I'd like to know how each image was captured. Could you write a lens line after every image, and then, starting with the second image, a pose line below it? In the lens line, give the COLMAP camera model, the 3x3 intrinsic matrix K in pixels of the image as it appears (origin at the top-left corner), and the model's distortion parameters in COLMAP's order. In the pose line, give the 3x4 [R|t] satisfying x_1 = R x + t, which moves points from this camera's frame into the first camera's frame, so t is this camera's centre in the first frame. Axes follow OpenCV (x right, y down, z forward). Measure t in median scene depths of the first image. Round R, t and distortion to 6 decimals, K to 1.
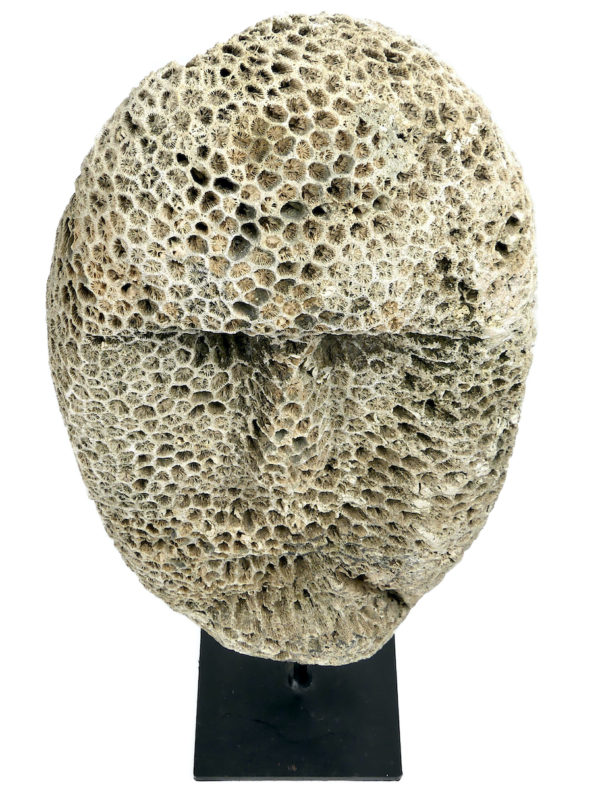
lens RADIAL K [[1338.9, 0, 300.0], [0, 1338.9, 400.0], [0, 0, 1]] dist [-0.006168, -0.018178]
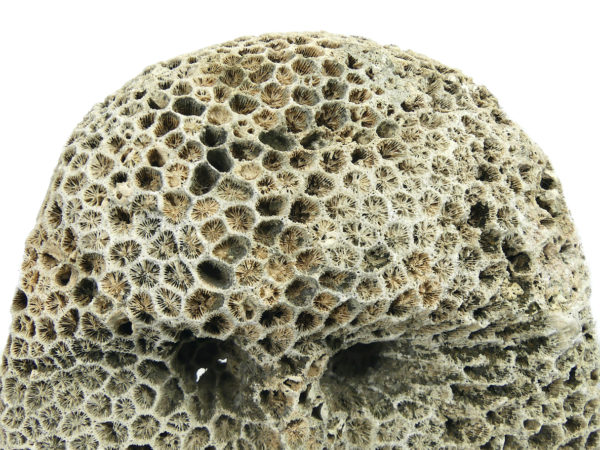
lens RADIAL K [[554.7, 0, 297.1], [0, 554.7, 226.3], [0, 0, 1]] dist [-0.017135, -0.012186]
pose [[0.997495, -0.068707, -0.016845, 0.008741], [0.041694, 0.763367, -0.644618, 0.099251], [0.057149, 0.642301, 0.764319, 0.728226]]
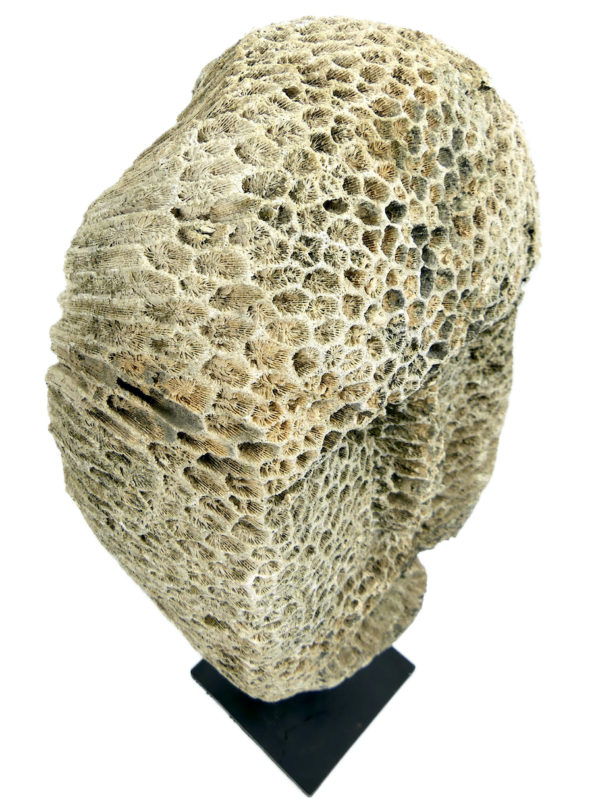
lens RADIAL K [[739.6, 0, 300.0], [0, 739.6, 400.0], [0, 0, 1]] dist [-0.017135, -0.012186]
pose [[0.675518, -0.531315, 0.511254, -0.332863], [0.537757, 0.829394, 0.151402, -0.149716], [-0.504473, 0.172656, 0.845989, 0.628966]]
